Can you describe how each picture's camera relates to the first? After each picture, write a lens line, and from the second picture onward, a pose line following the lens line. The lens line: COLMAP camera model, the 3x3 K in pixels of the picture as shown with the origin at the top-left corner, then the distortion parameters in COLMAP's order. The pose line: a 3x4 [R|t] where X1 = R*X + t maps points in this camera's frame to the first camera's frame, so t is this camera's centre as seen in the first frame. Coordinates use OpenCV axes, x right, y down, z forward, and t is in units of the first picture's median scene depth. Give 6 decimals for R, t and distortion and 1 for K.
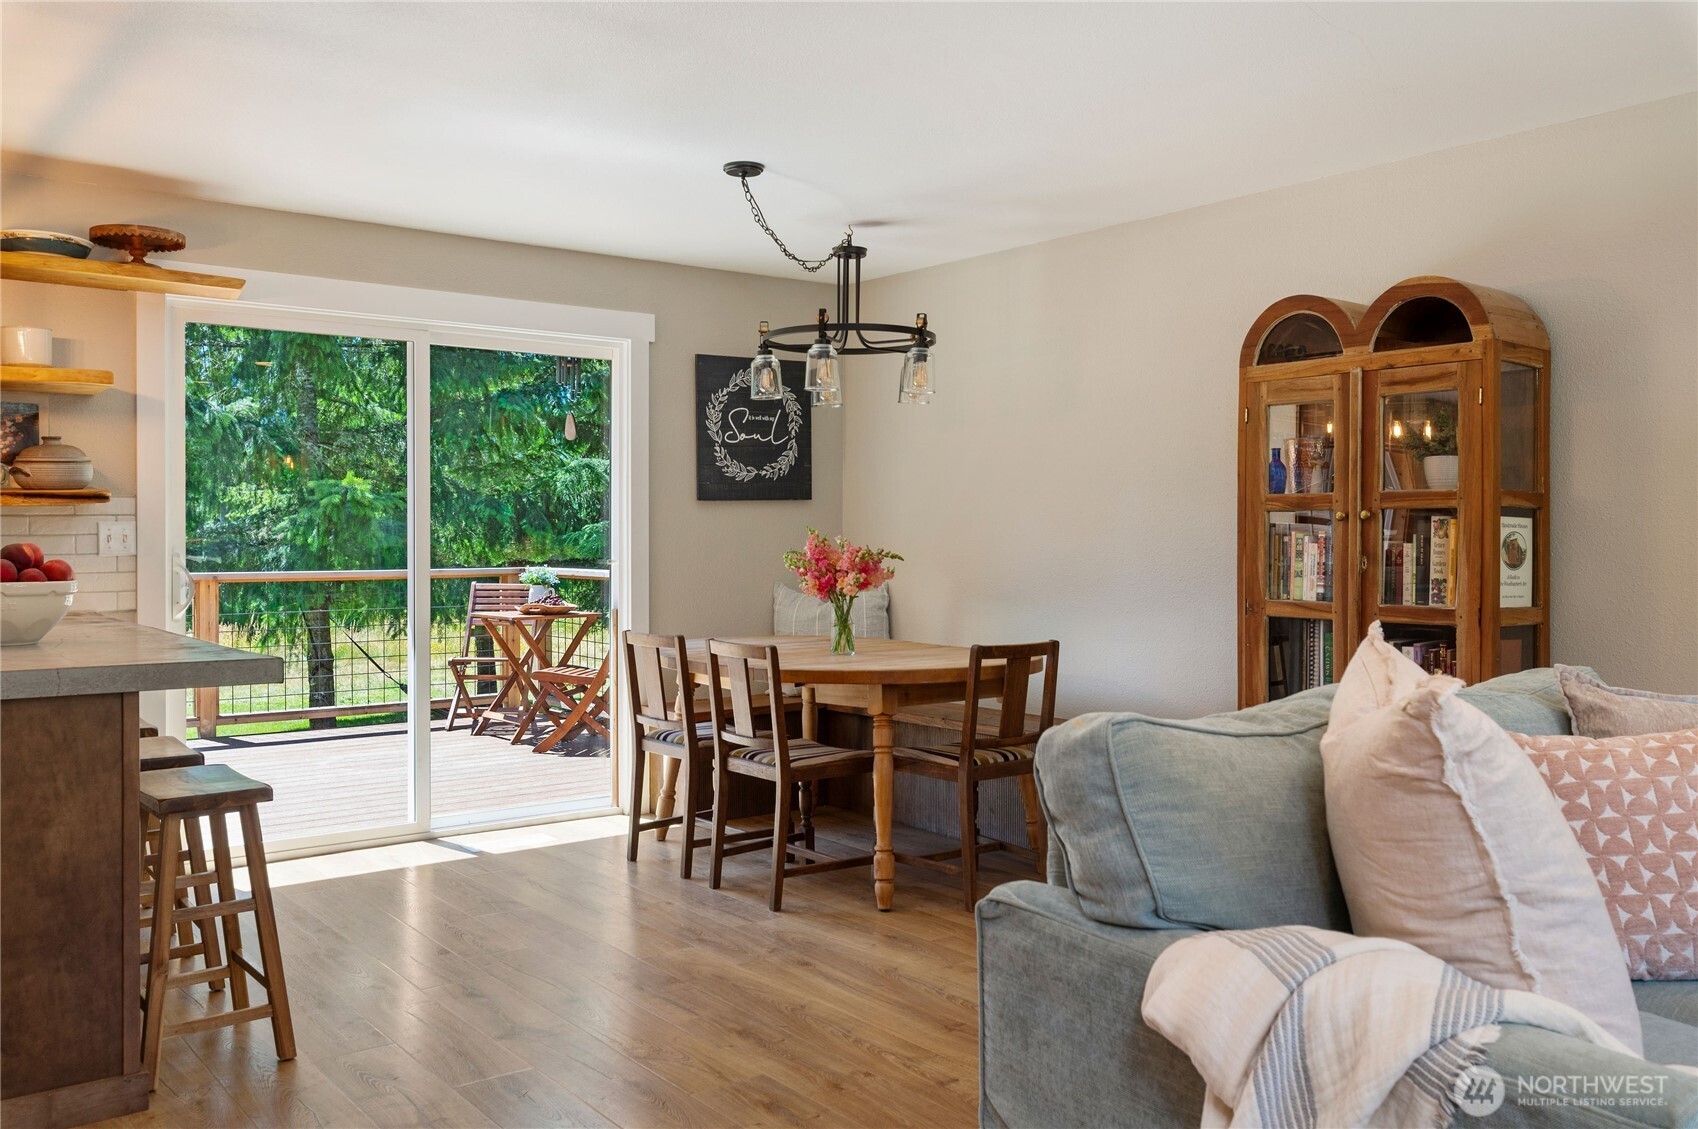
lens RADIAL K [[1400.4, 0, 849.2], [0, 1400.4, 551.0], [0, 0, 1]] dist [-0.000672, 0.005038]
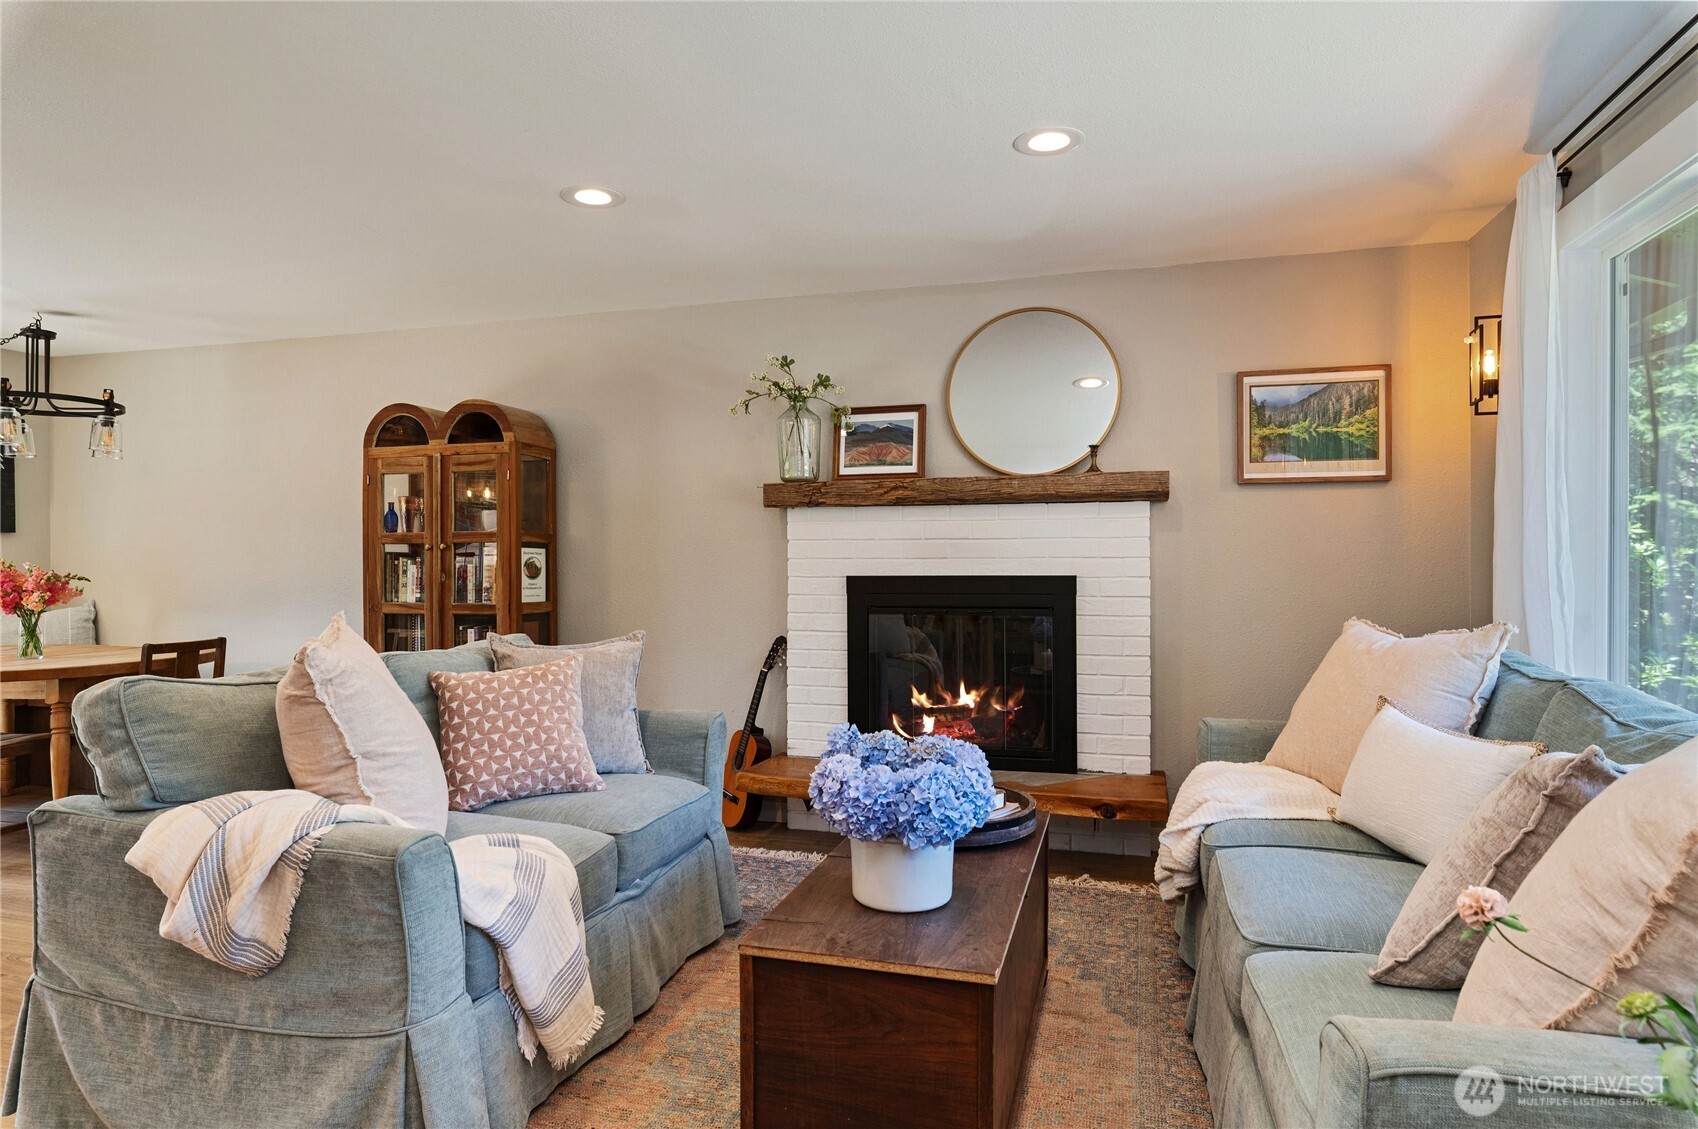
lens RADIAL K [[979.8, 0, 851.7], [0, 979.8, 557.0], [0, 0, 1]] dist [0.001417, -0.000165]
pose [[0.806952, -0.004954, 0.590596, 0.082906], [0.012593, 0.999882, -0.008821, 0.001328], [-0.590482, 0.014555, 0.806919, -0.152580]]
